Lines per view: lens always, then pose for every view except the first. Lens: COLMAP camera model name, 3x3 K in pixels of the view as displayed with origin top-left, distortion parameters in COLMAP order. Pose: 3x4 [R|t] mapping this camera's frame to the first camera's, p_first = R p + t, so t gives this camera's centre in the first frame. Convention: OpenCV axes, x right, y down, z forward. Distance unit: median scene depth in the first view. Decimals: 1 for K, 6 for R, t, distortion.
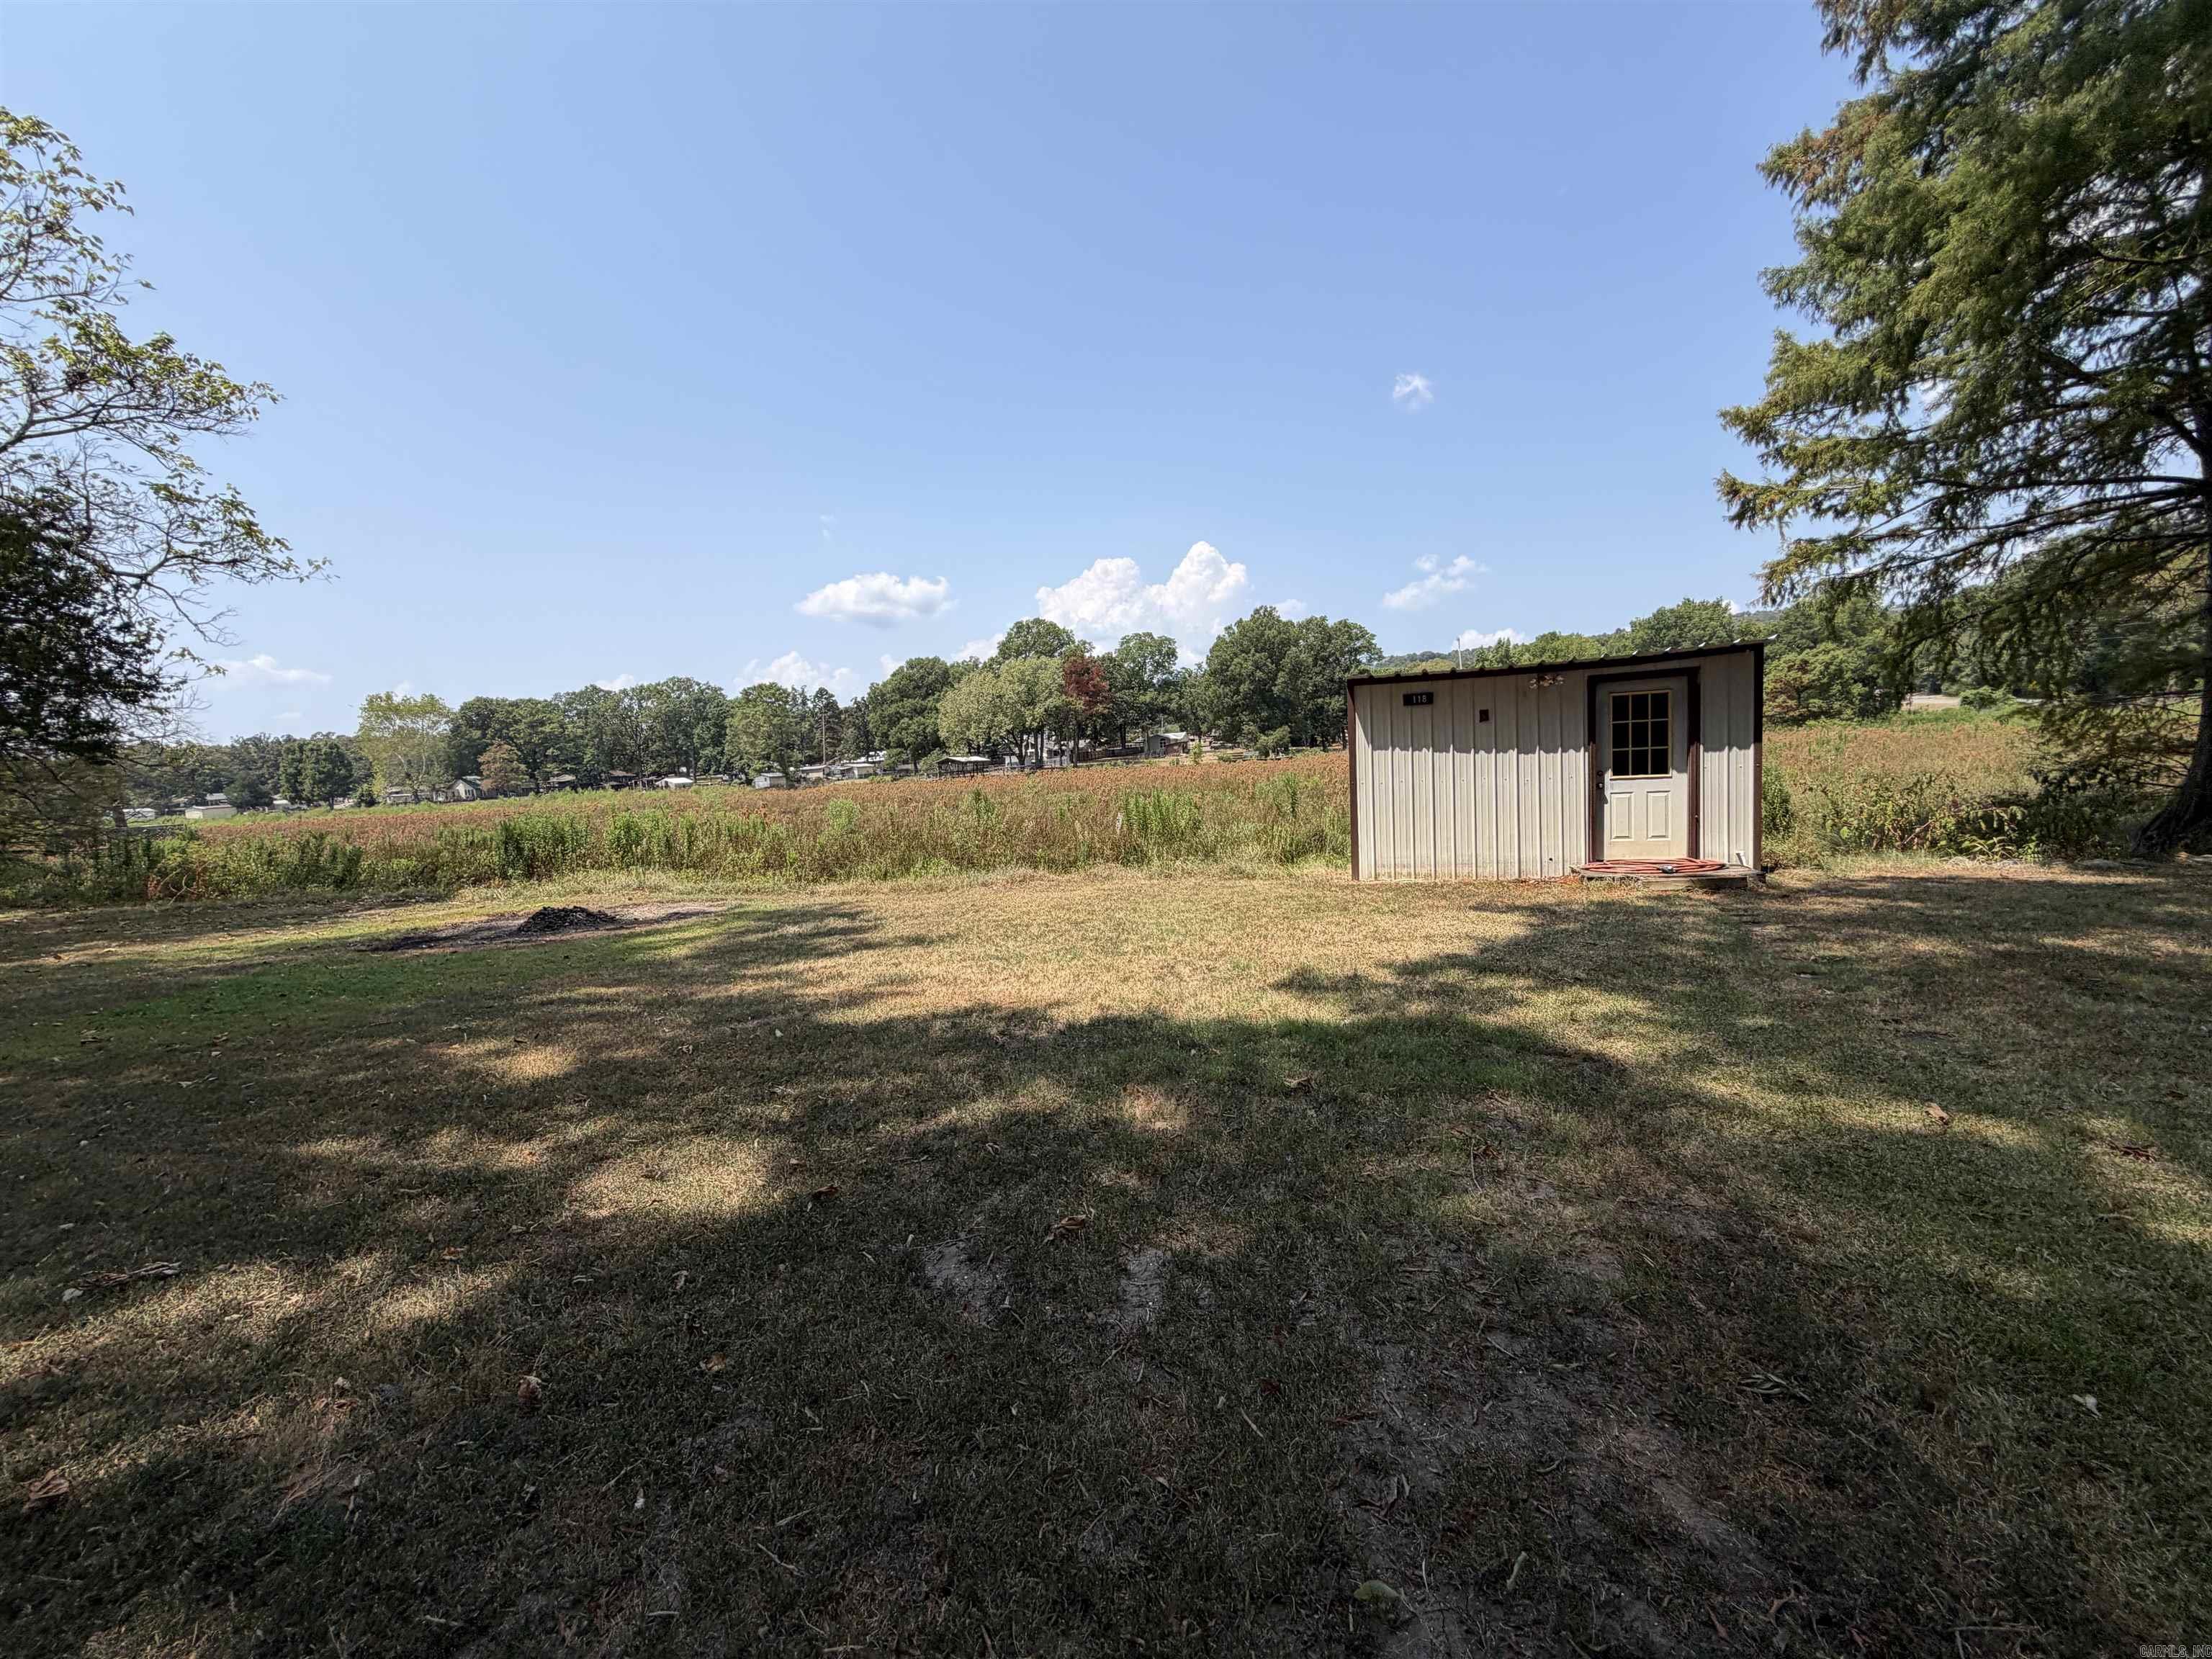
lens RADIAL K [[882.2, 0, 1110.1], [0, 882.2, 826.5], [0, 0, 1]] dist [-0.000742, -0.000436]
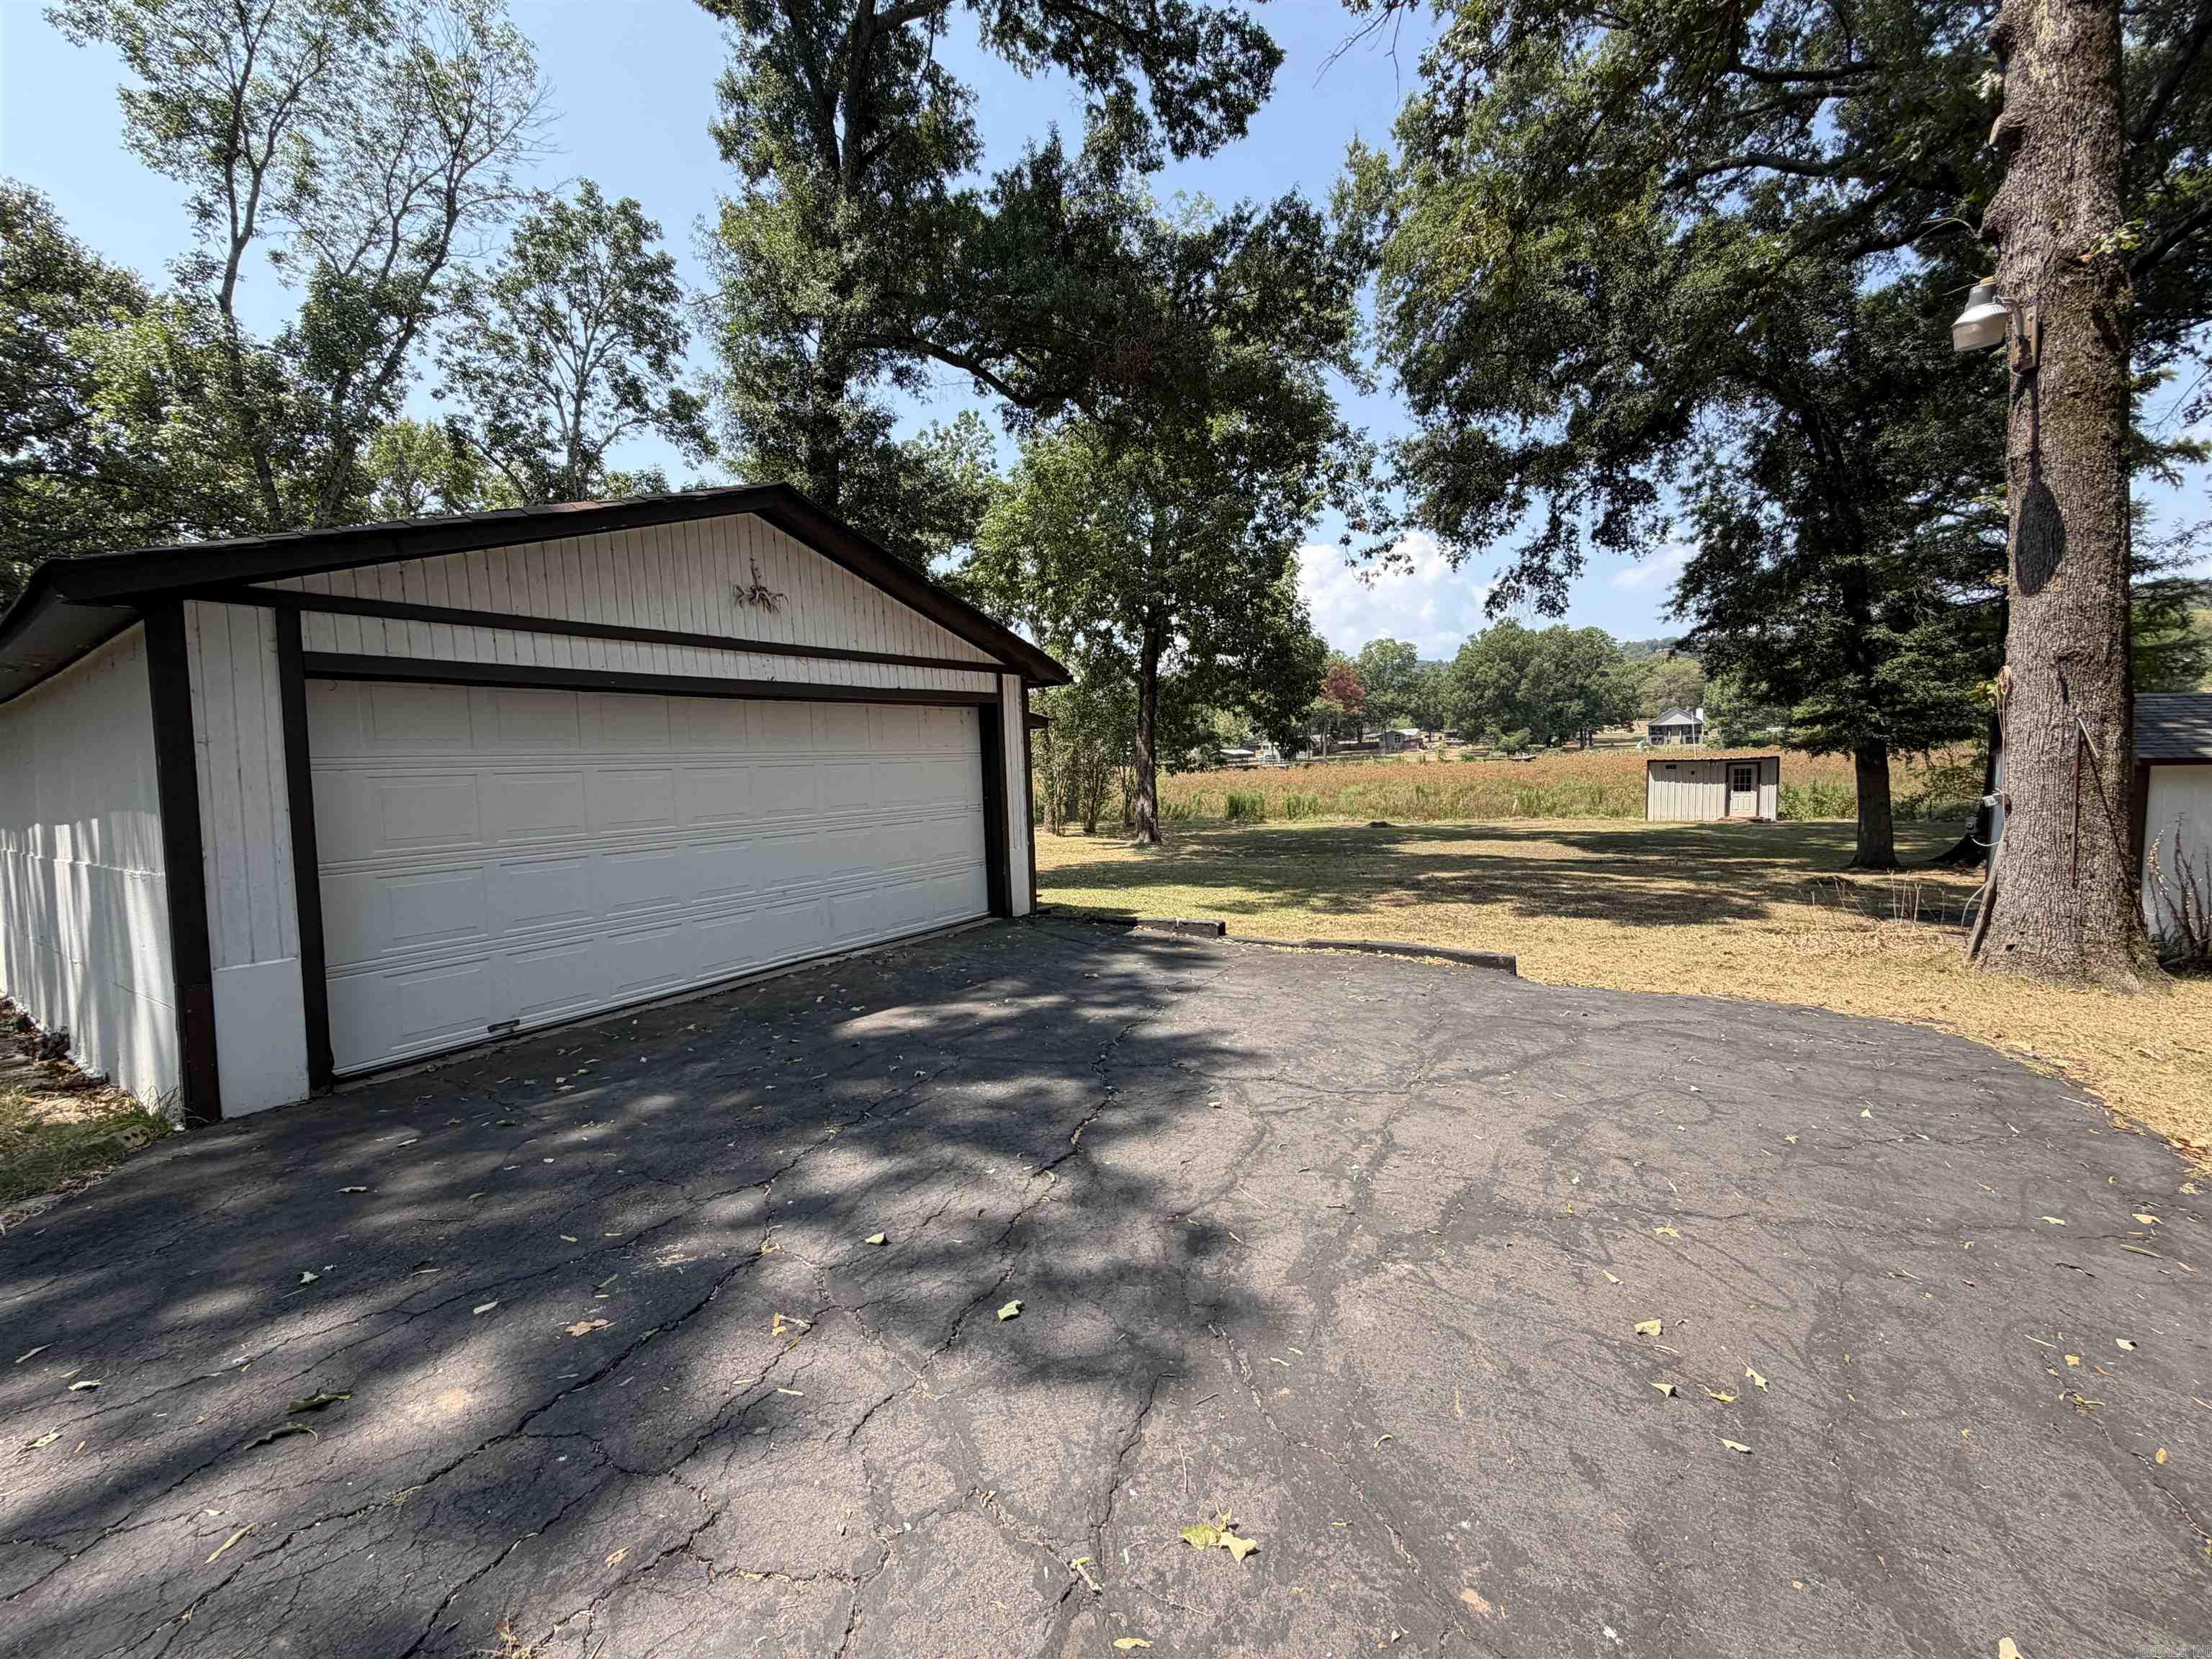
lens RADIAL K [[882.2, 0, 1097.0], [0, 882.2, 827.2], [0, 0, 1]] dist [-0.000742, -0.000436]
pose [[0.974397, 0.039709, -0.221299, -0.078044], [-0.035763, 0.999122, 0.021814, 0.006952], [0.221971, -0.013341, 0.974962, -0.209426]]
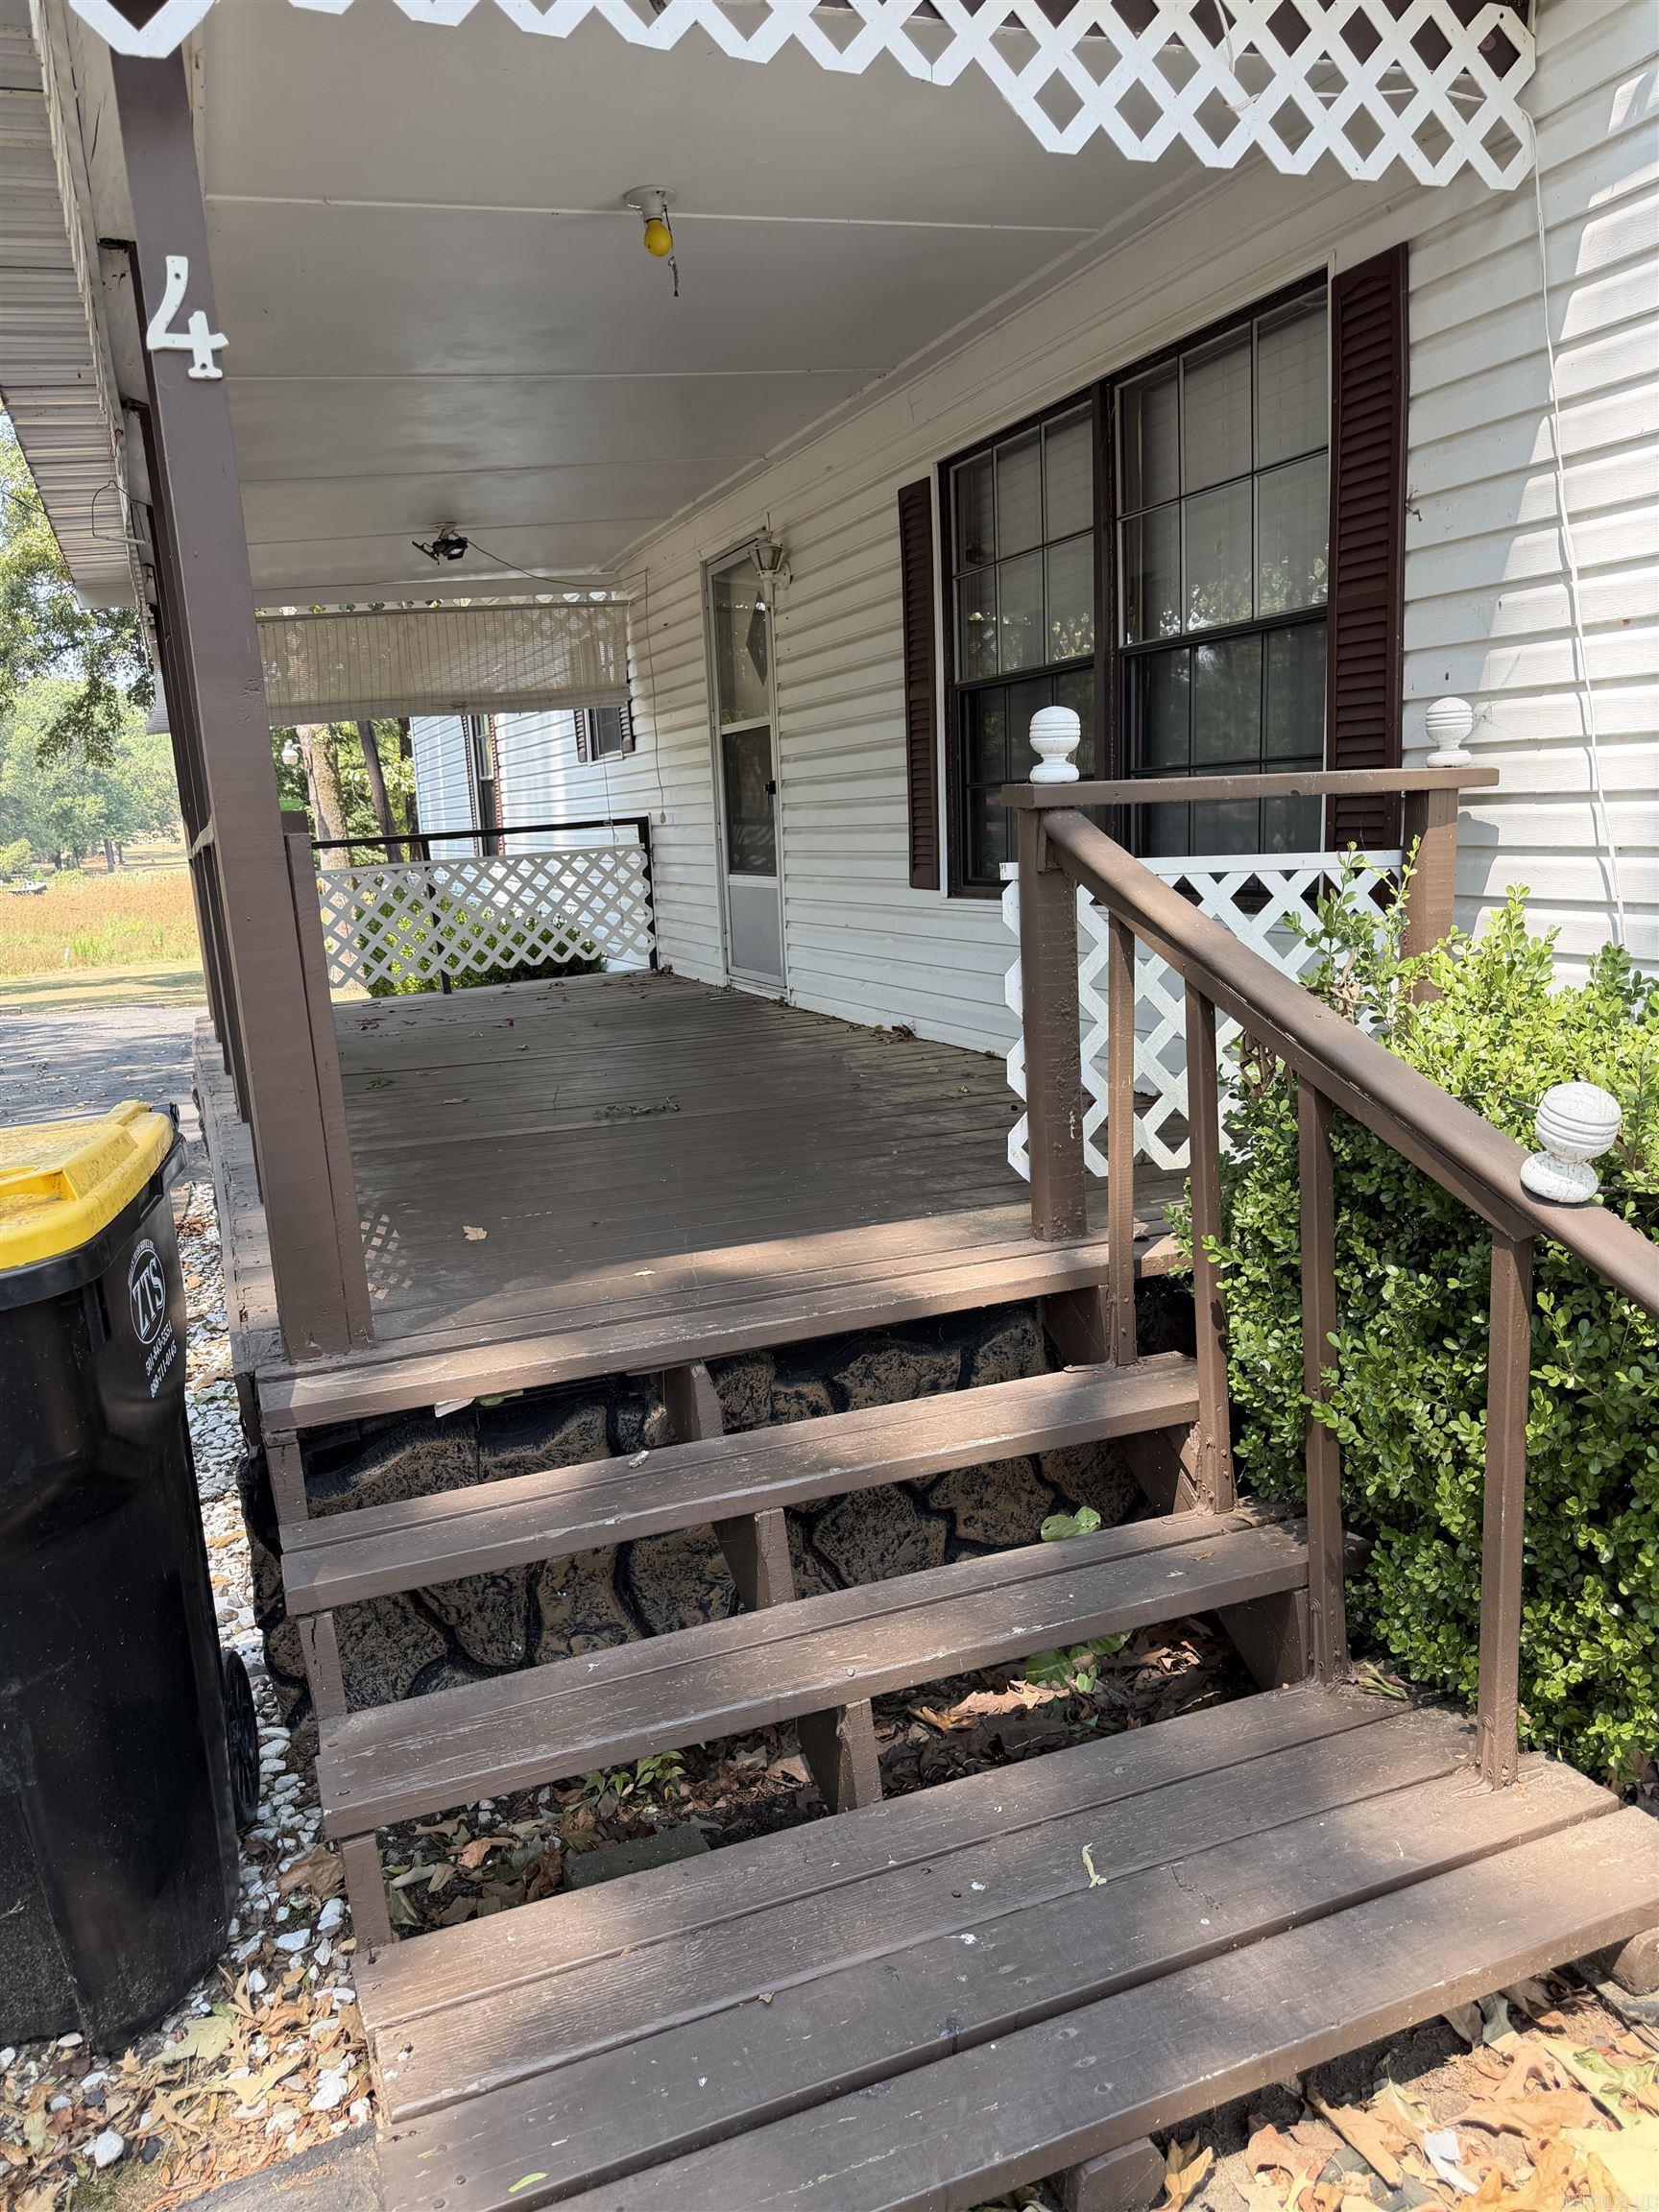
lens RADIAL K [[1549.0, 0, 827.6], [0, 1549.0, 1110.7], [0, 0, 1]] dist [0.006394, -0.000568]
pose [[0.758540, -0.108228, 0.642576, -0.134702], [0.055705, 0.993271, 0.101537, 0.012628], [-0.649241, -0.041225, 0.759464, -0.375130]]
